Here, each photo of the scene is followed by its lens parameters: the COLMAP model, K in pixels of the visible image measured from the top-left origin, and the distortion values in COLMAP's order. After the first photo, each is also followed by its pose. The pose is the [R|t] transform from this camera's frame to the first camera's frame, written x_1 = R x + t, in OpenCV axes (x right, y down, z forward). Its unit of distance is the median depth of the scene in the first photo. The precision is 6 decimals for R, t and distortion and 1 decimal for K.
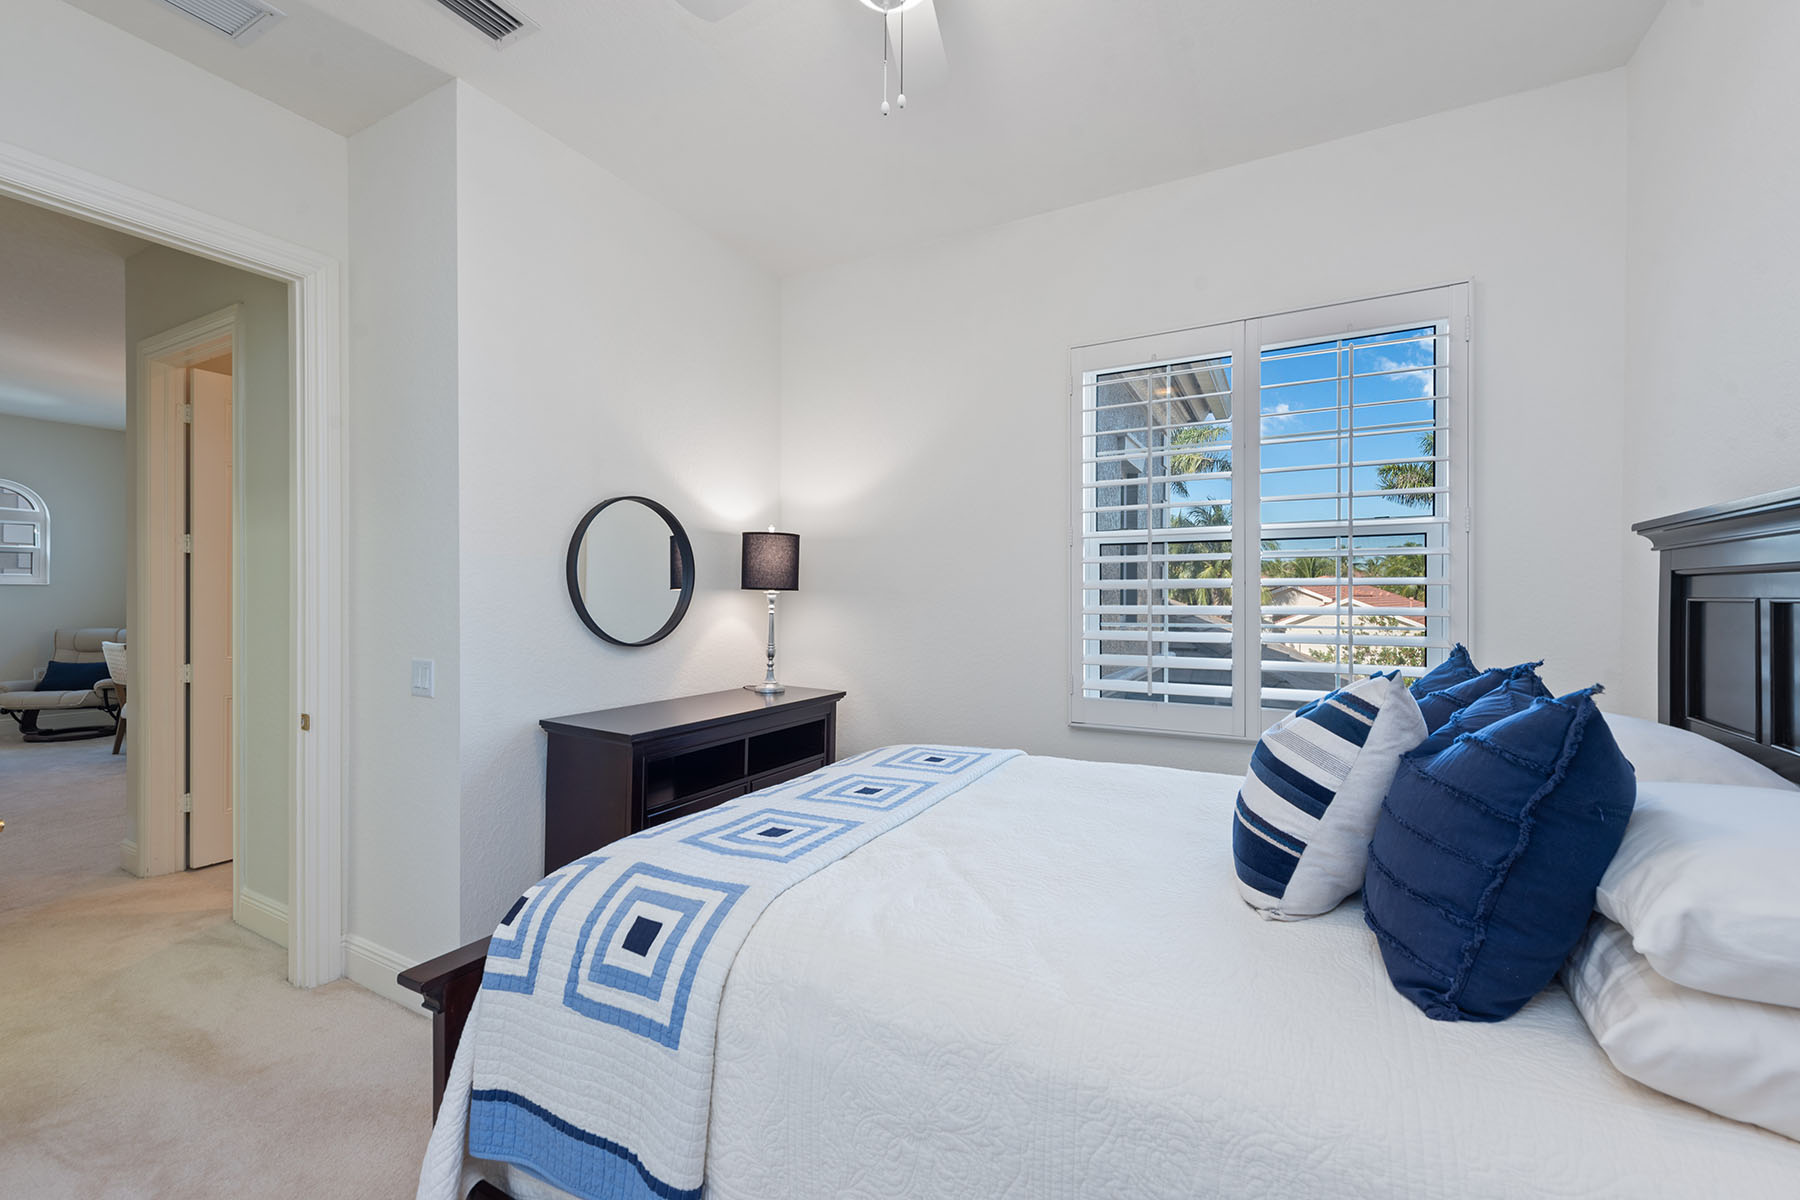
lens RADIAL K [[748.6, 0, 895.4], [0, 748.6, 583.3], [0, 0, 1]] dist [0.001839, -0.000269]
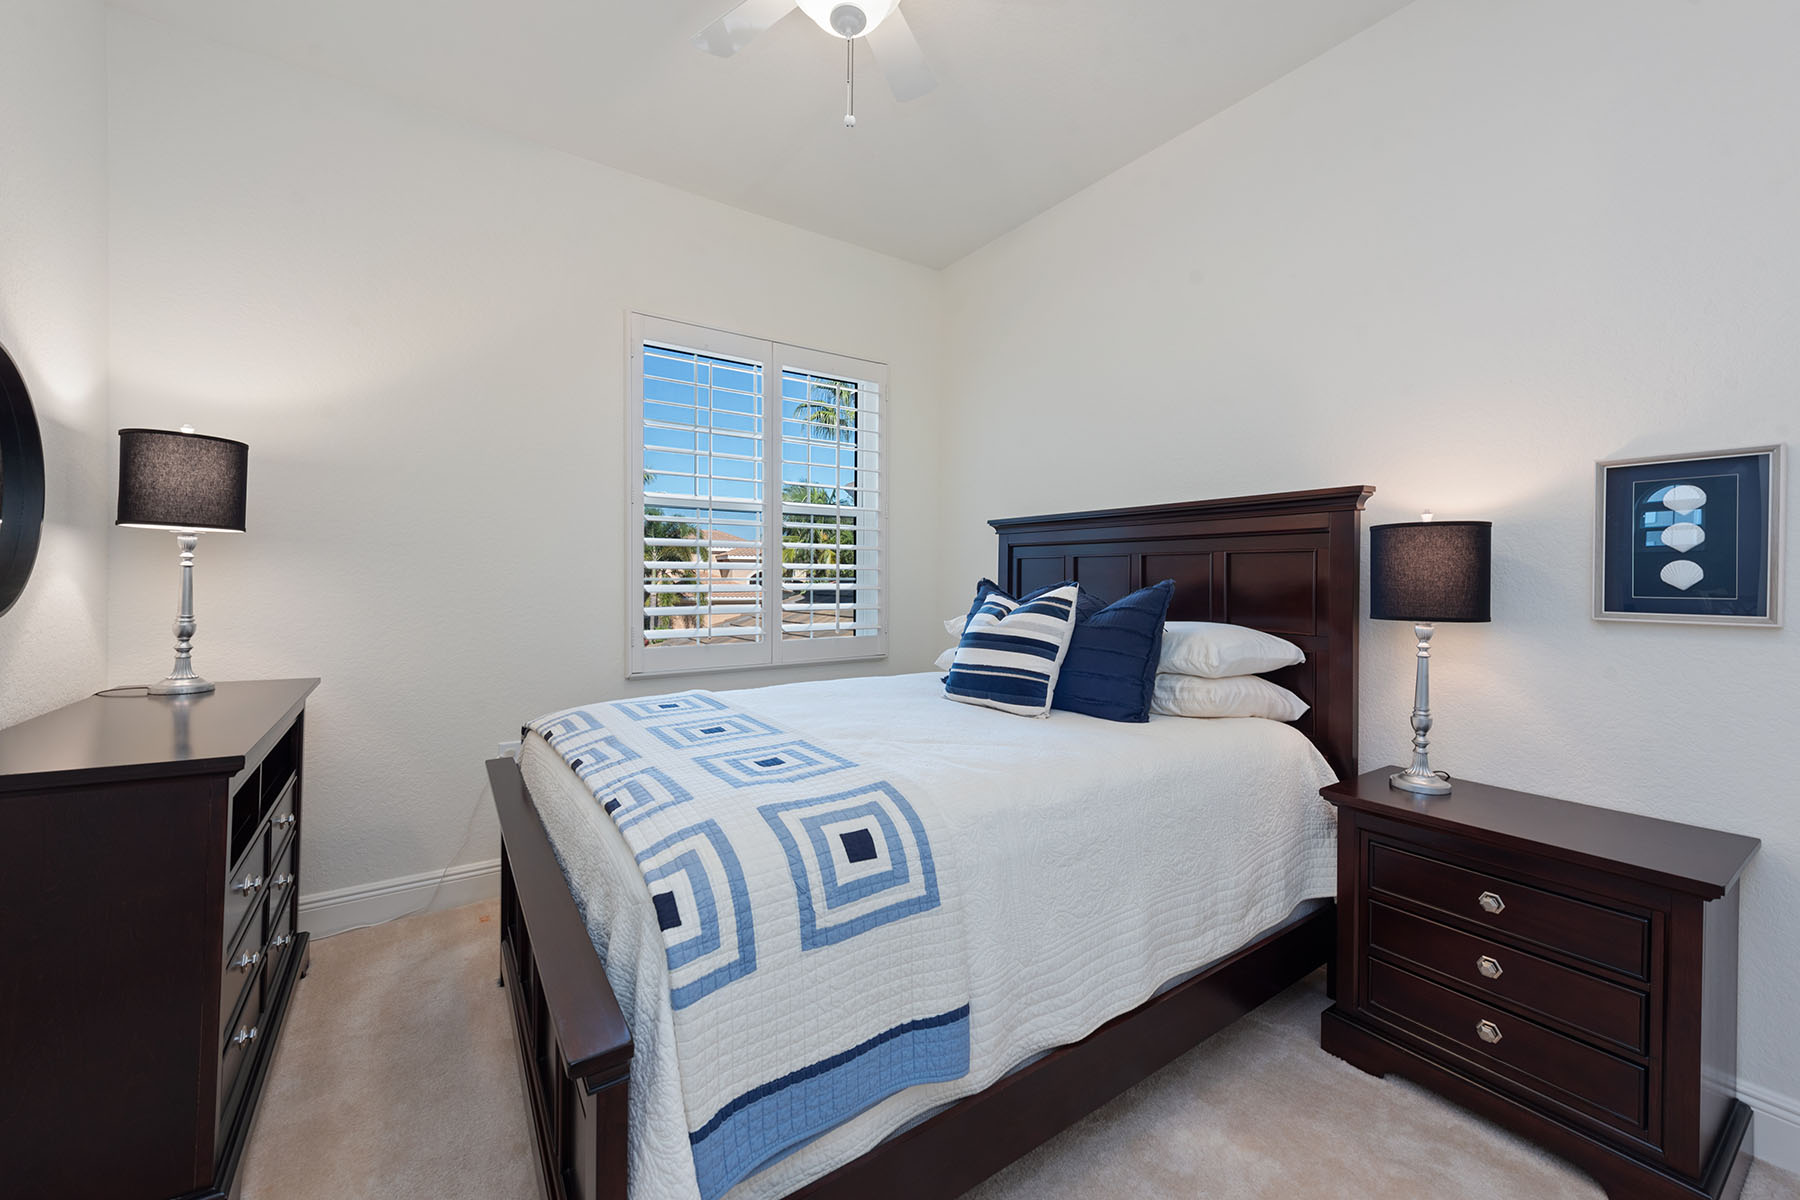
lens RADIAL K [[716.4, 0, 939.5], [0, 716.4, 564.9], [0, 0, 1]] dist [0.025064, -0.000034]
pose [[0.429679, 0.012701, 0.902892, -1.127137], [-0.021392, 0.999764, -0.003883, 0.070935], [-0.902728, -0.017646, 0.429849, 0.436105]]
